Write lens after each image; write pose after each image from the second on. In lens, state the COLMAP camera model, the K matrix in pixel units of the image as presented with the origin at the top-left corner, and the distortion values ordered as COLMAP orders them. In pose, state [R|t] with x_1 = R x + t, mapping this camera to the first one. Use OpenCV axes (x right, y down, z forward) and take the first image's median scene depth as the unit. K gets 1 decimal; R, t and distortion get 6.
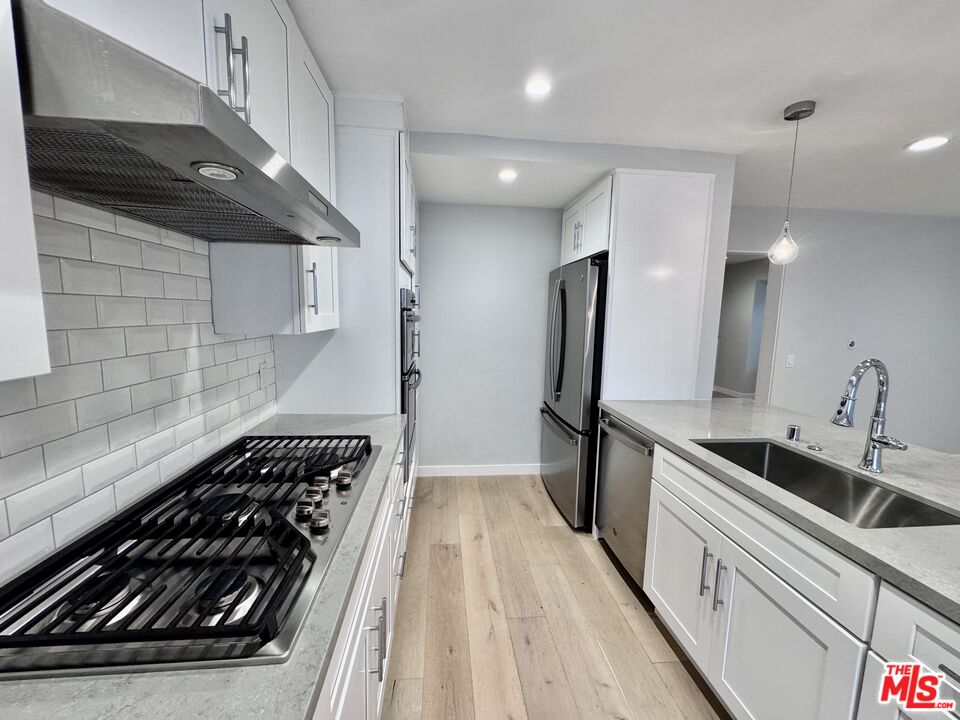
lens RADIAL K [[388.8, 0, 472.1], [0, 388.8, 359.3], [0, 0, 1]] dist [0.003355, 0.000464]
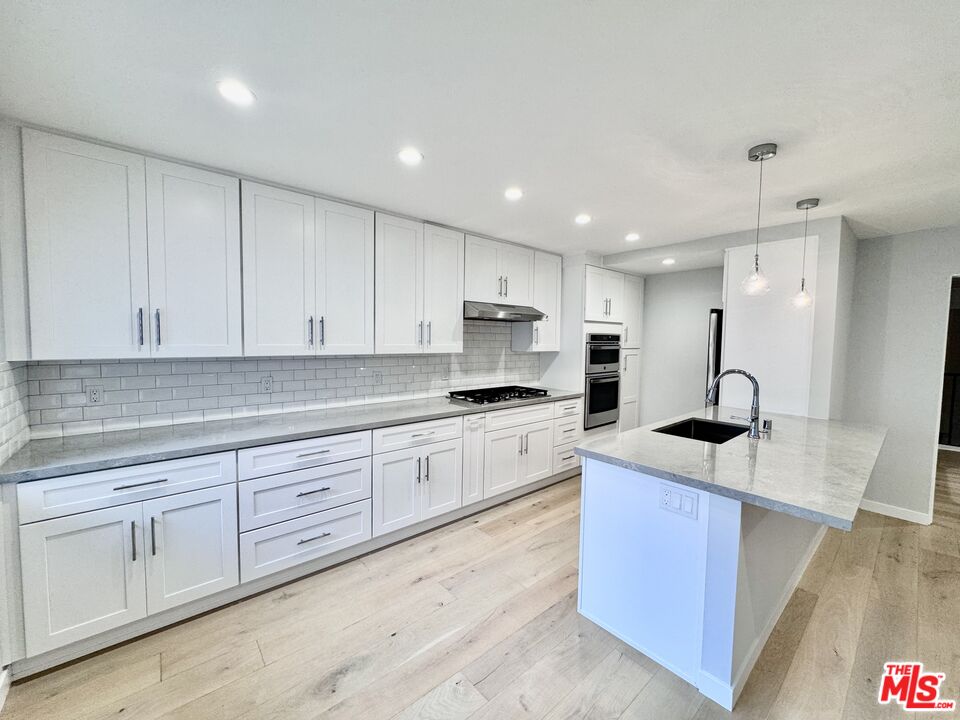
lens RADIAL K [[388.8, 0, 473.1], [0, 388.8, 355.4], [0, 0, 1]] dist [0.003355, 0.000464]
pose [[0.563265, 0.023607, -0.825939, 1.038309], [-0.100907, 0.994075, -0.040403, 0.074885], [0.820091, 0.106100, 0.562310, -0.591495]]
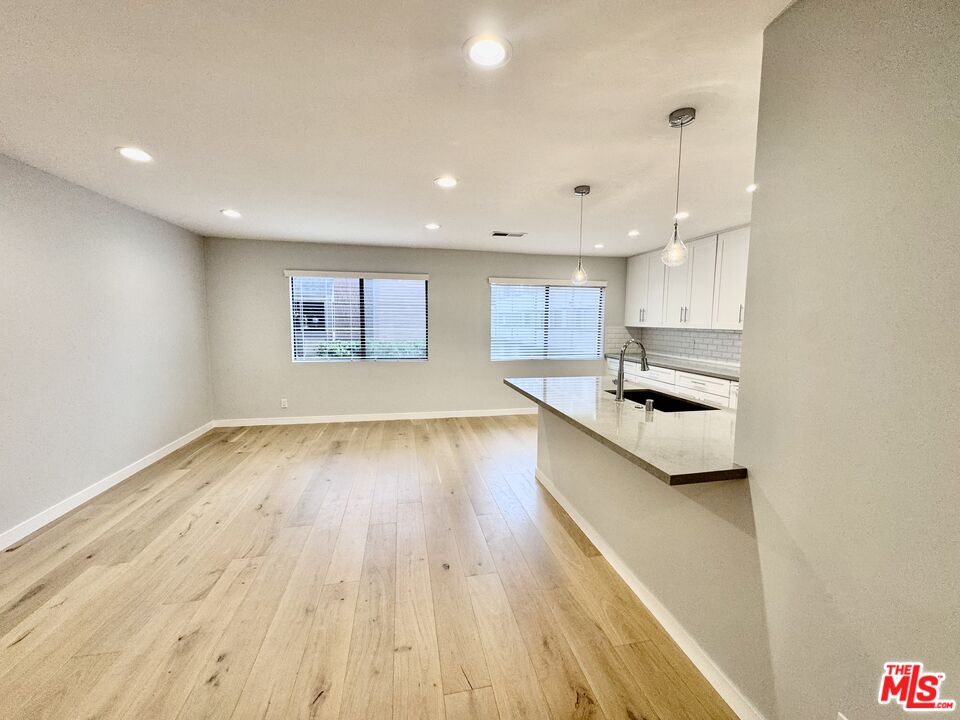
lens RADIAL K [[388.8, 0, 470.9], [0, 388.8, 358.7], [0, 0, 1]] dist [0.003355, 0.000464]
pose [[-0.995461, -0.019253, -0.093205, 1.132468], [-0.039902, 0.973526, 0.225067, -0.182526], [0.086404, 0.227765, -0.969875, 1.574822]]
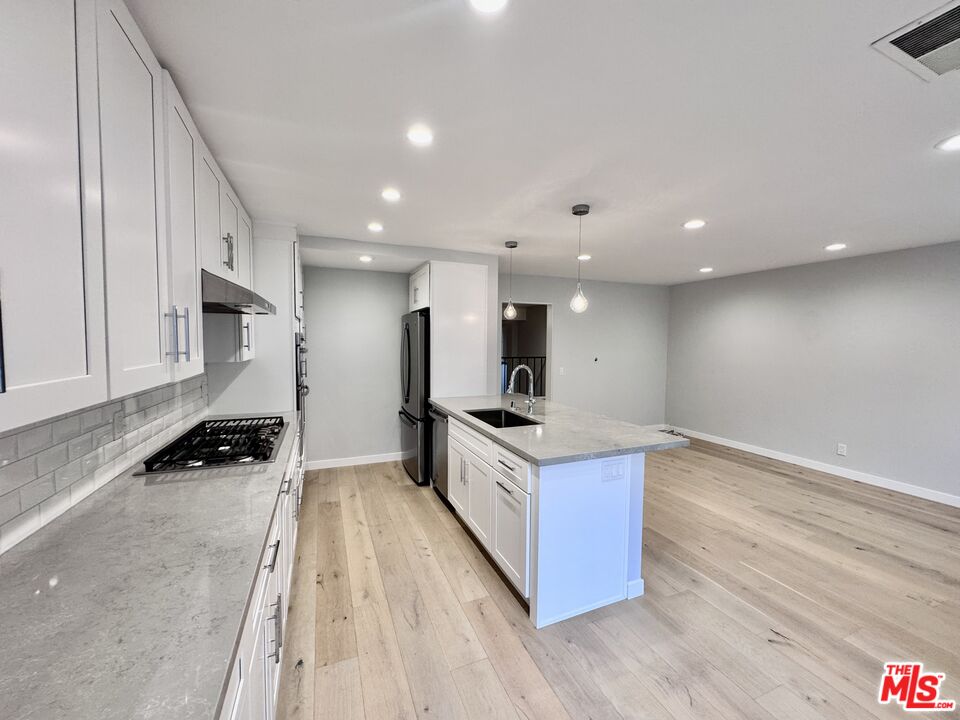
lens RADIAL K [[388.8, 0, 477.5], [0, 388.8, 359.1], [0, 0, 1]] dist [0.003355, 0.000464]
pose [[0.953997, -0.027424, 0.298561, 0.045070], [0.047192, 0.997130, -0.059202, 0.050726], [-0.296080, 0.070568, 0.952553, -0.652004]]
